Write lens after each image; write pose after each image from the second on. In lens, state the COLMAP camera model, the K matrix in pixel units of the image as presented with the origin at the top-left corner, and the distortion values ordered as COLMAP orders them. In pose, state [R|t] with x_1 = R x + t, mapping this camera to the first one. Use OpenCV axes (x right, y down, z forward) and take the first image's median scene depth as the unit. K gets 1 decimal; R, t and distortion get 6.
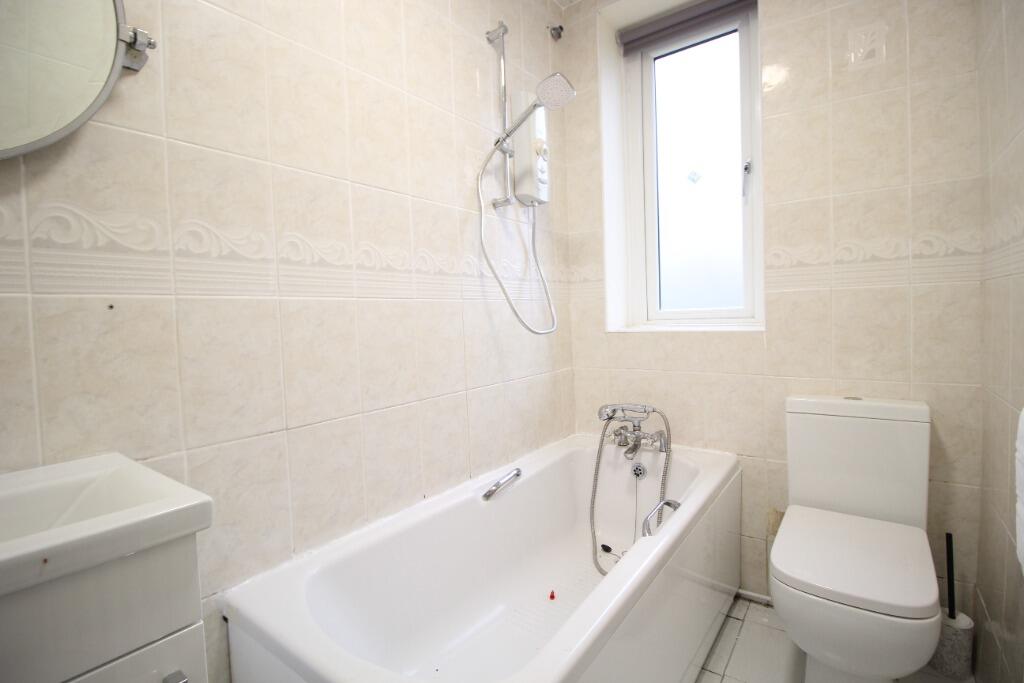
lens RADIAL K [[475.0, 0, 515.6], [0, 475.0, 333.3], [0, 0, 1]] dist [-0.007304, -0.010698]
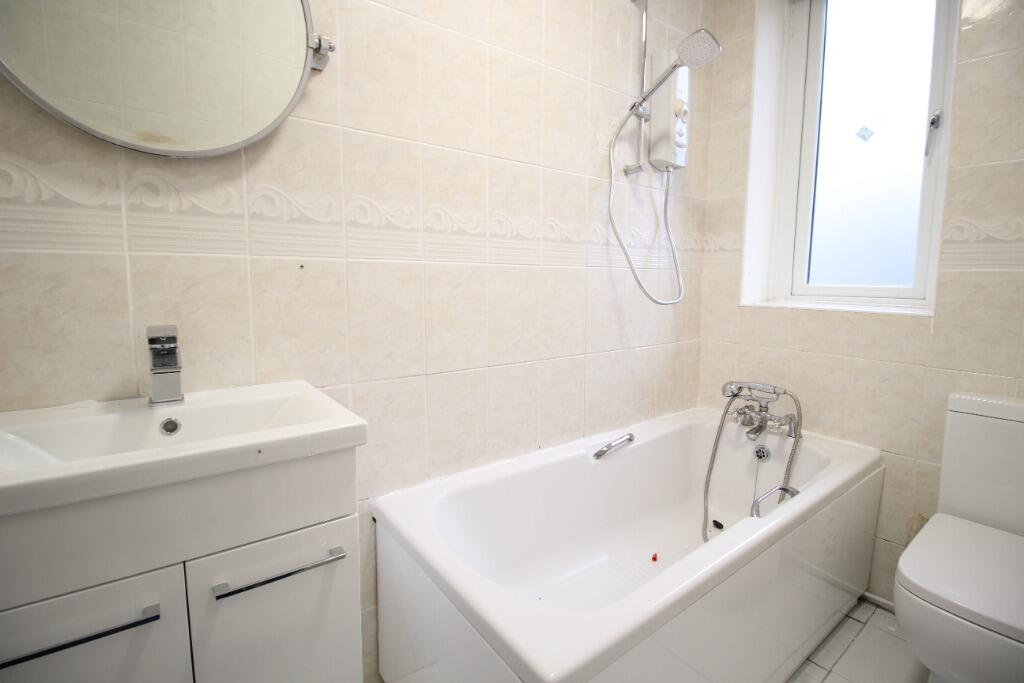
lens RADIAL K [[475.0, 0, 513.9], [0, 475.0, 332.2], [0, 0, 1]] dist [-0.007304, -0.010698]
pose [[0.958621, 0.072999, -0.275167, 0.031156], [-0.051058, 0.994979, 0.086085, -0.010673], [0.280069, -0.068473, 0.957535, -0.044910]]
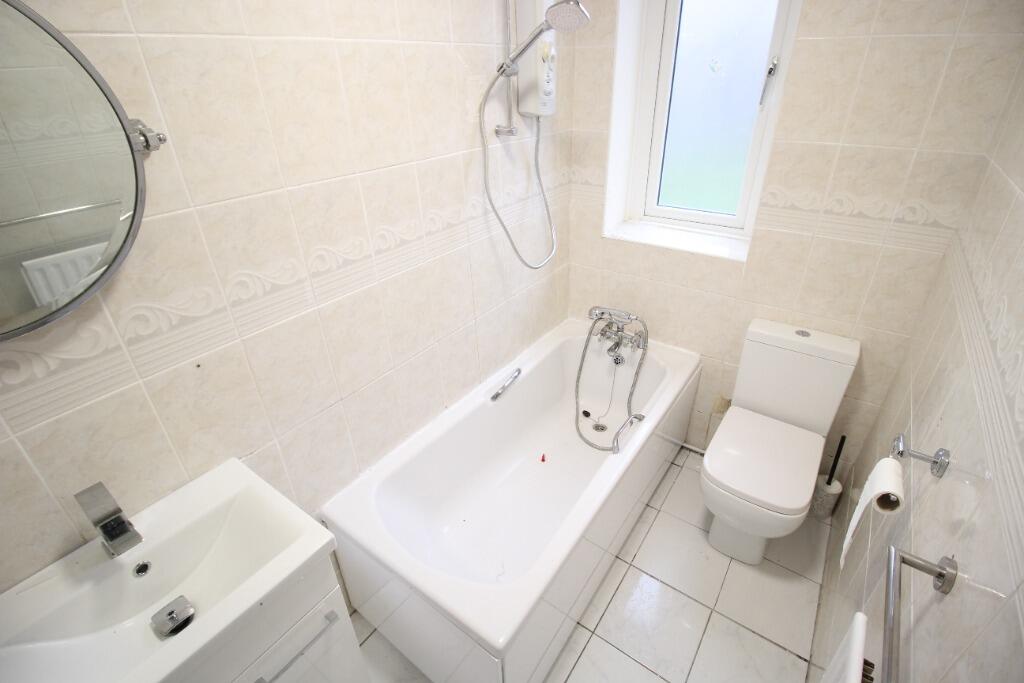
lens RADIAL K [[475.0, 0, 516.6], [0, 475.0, 332.2], [0, 0, 1]] dist [-0.007304, -0.010698]
pose [[0.999831, 0.002822, 0.018163, -0.024475], [-0.010742, 0.891557, 0.452781, -0.385572], [-0.014915, -0.452899, 0.891437, -0.045136]]
